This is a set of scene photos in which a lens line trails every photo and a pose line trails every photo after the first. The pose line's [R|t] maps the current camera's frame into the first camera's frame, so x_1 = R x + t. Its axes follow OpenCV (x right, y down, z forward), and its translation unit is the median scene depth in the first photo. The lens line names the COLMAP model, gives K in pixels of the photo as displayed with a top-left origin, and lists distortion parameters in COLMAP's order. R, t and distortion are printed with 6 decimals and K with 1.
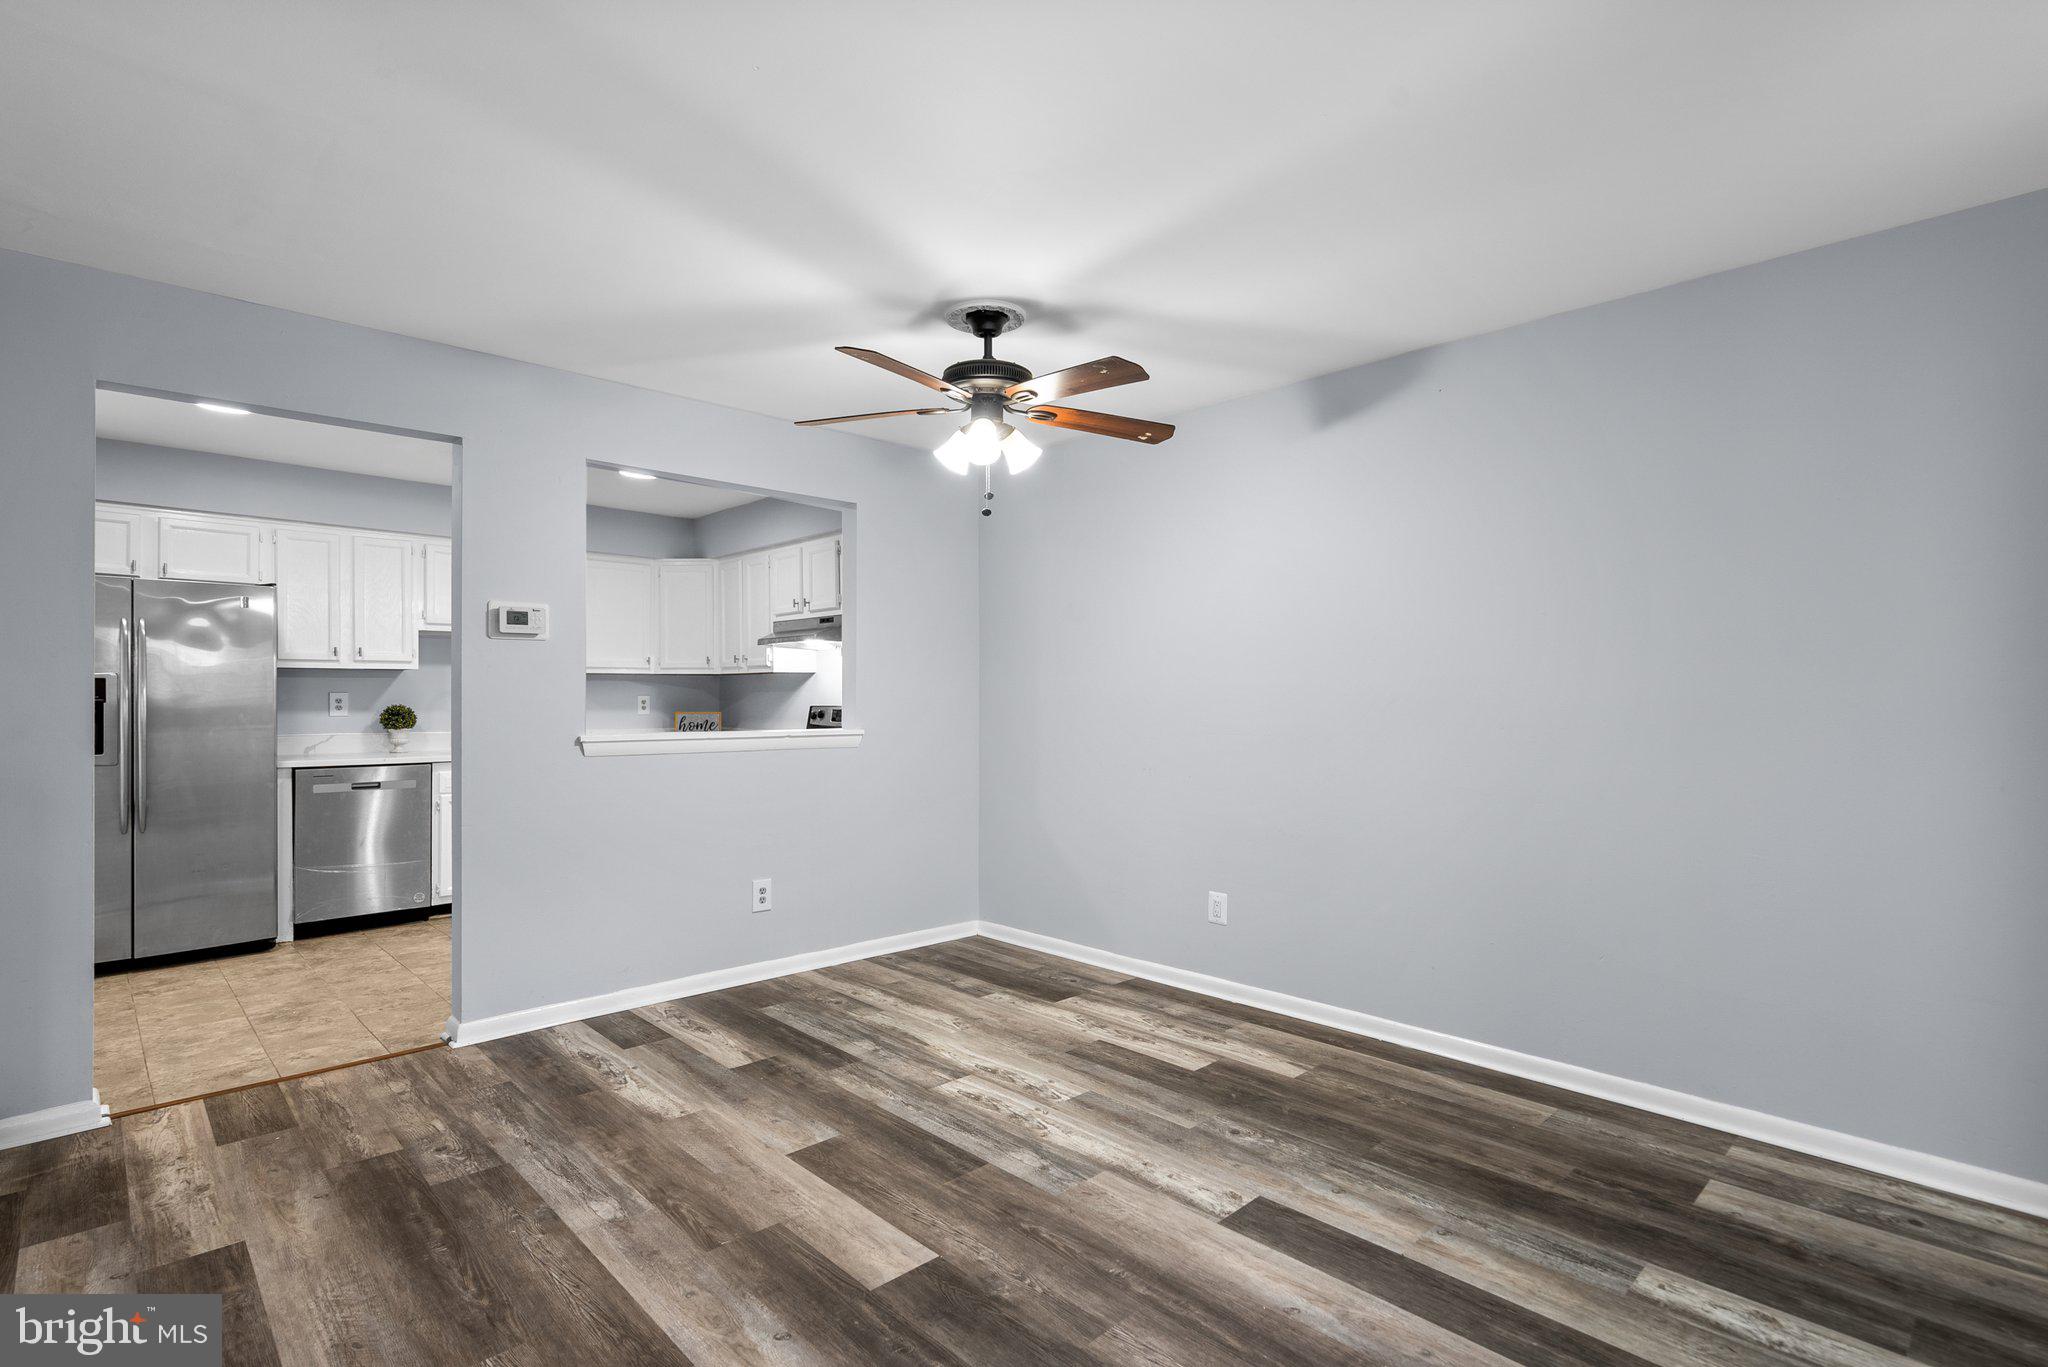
lens RADIAL K [[975.0, 0, 1003.9], [0, 975.0, 689.0], [0, 0, 1]] dist [-0.004509, 0.002593]
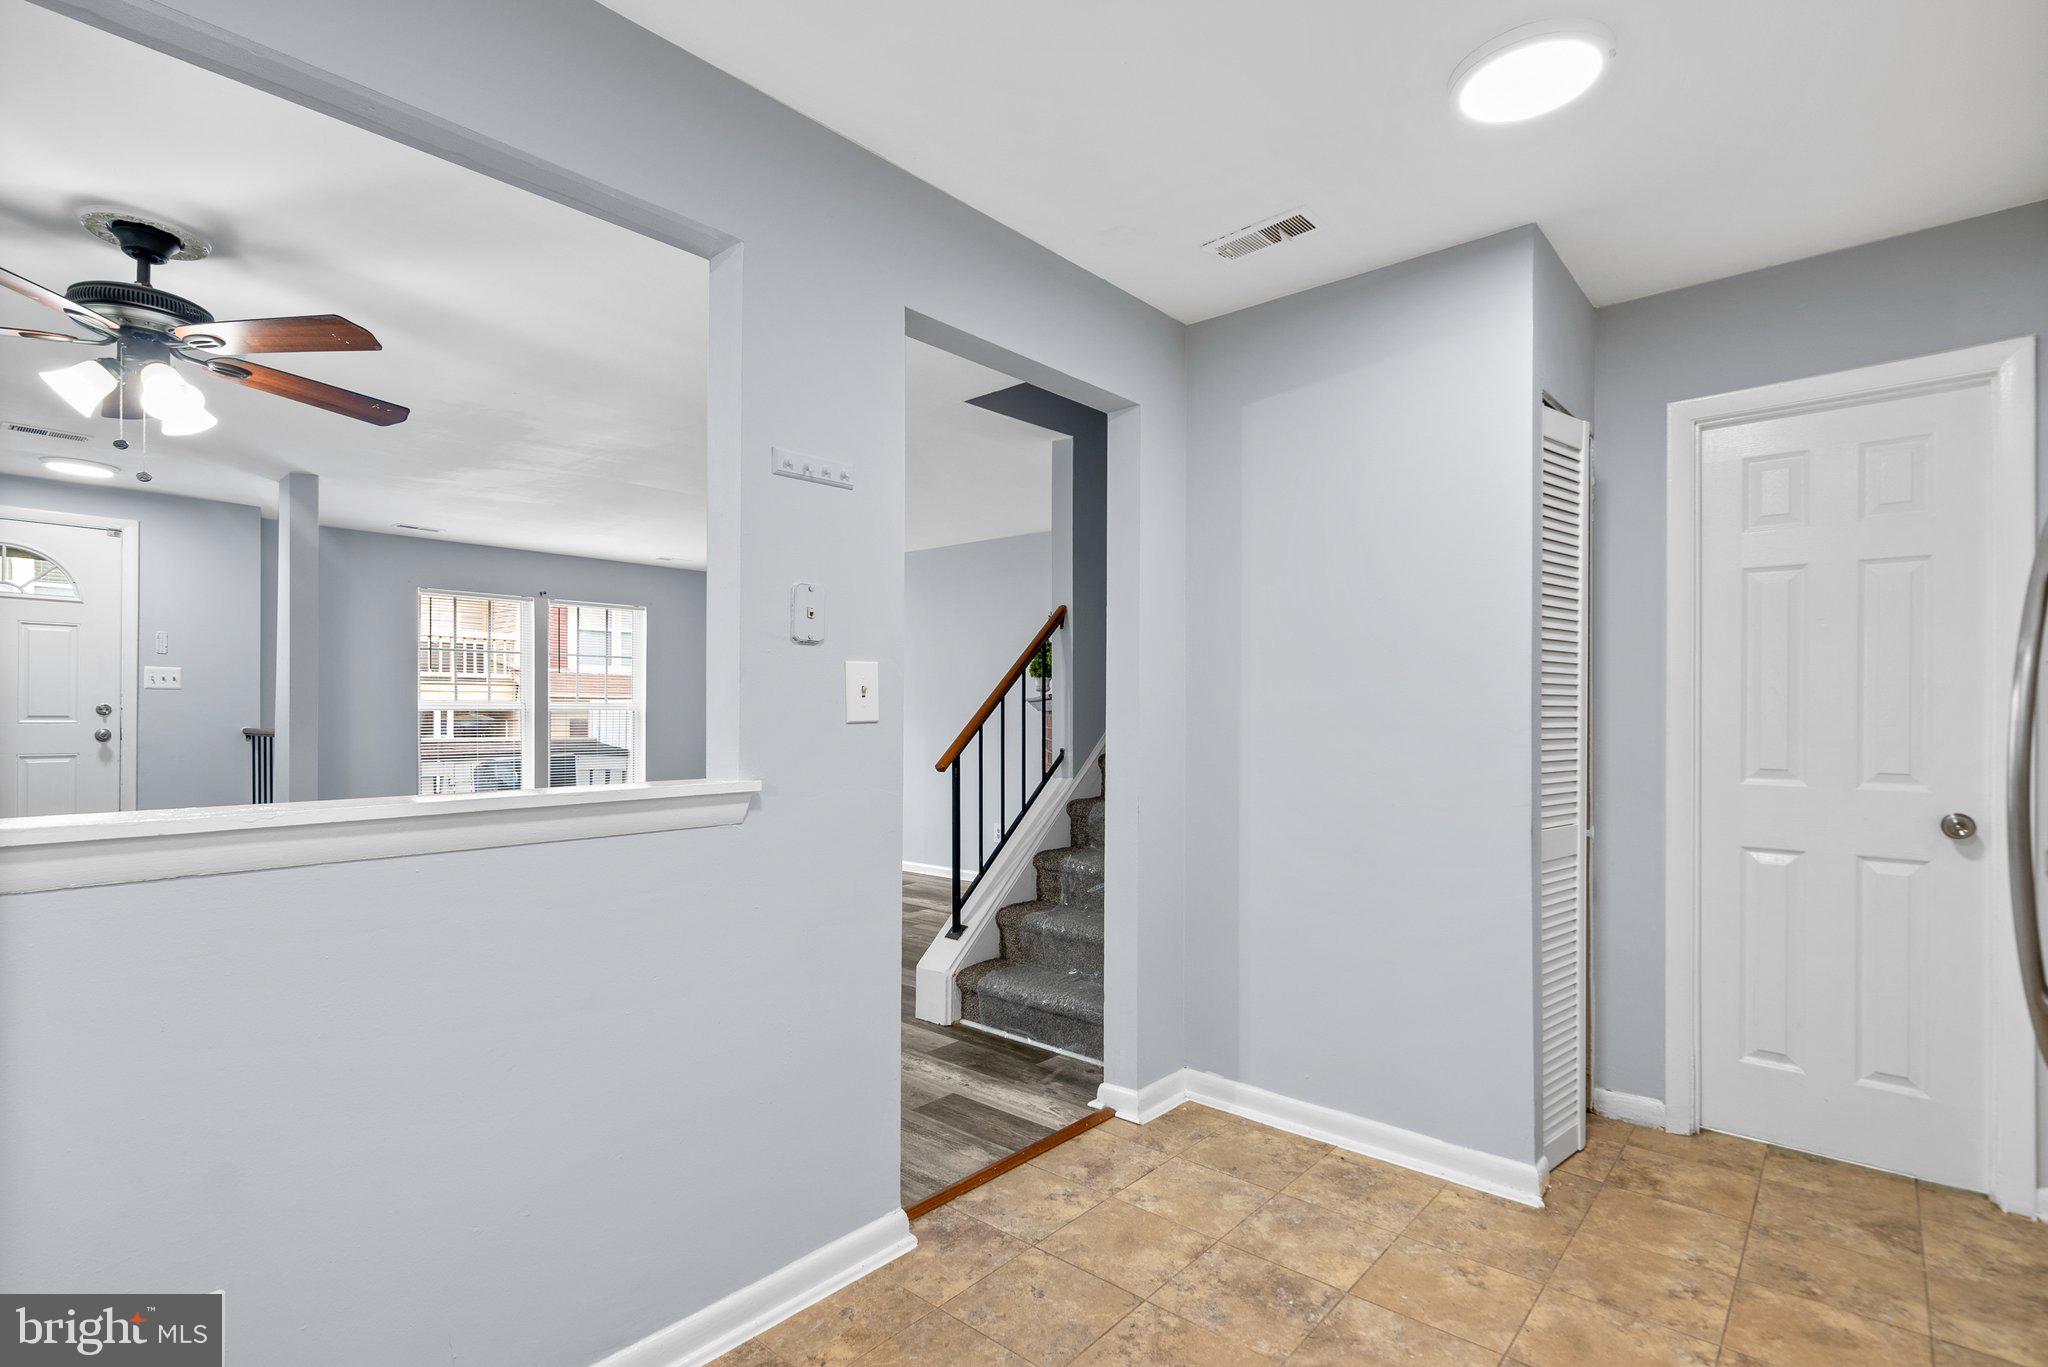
lens RADIAL K [[975.0, 0, 1021.7], [0, 975.0, 708.9], [0, 0, 1]] dist [-0.004509, 0.002593]
pose [[-0.994913, -0.003668, -0.100670, -0.656685], [-0.002316, 0.999906, -0.013541, 0.019689], [0.100710, -0.013239, -0.994828, 1.858793]]
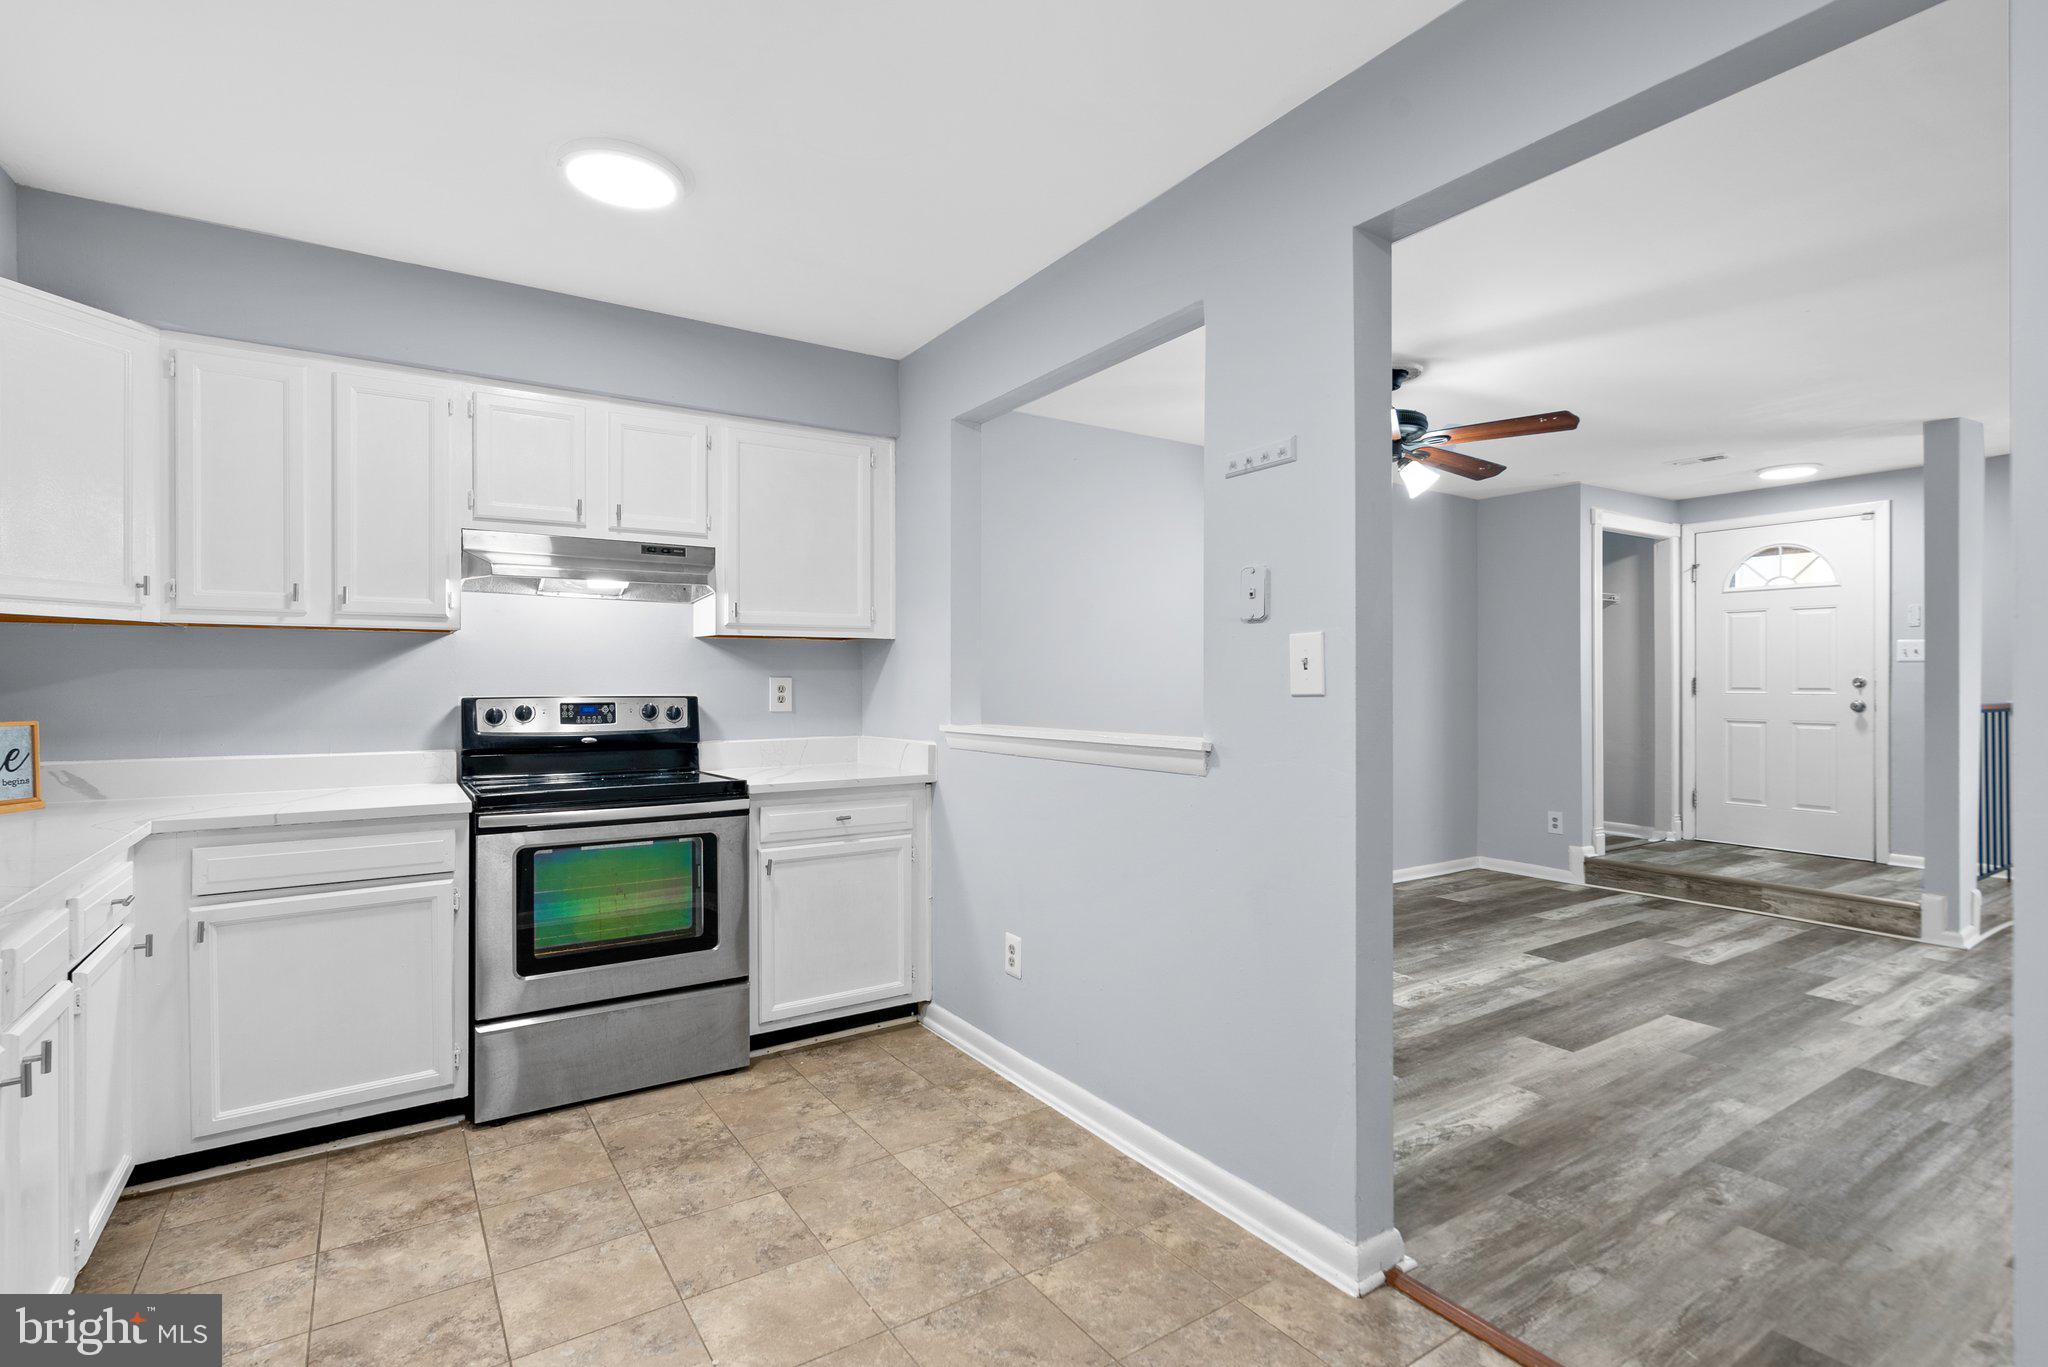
lens RADIAL K [[975.0, 0, 1007.5], [0, 975.0, 678.0], [0, 0, 1]] dist [-0.004509, 0.002593]
pose [[0.176517, 0.004041, 0.984289, -1.308344], [-0.008834, 0.999958, -0.002521, 0.011622], [-0.984258, -0.008250, 0.176546, 1.245898]]
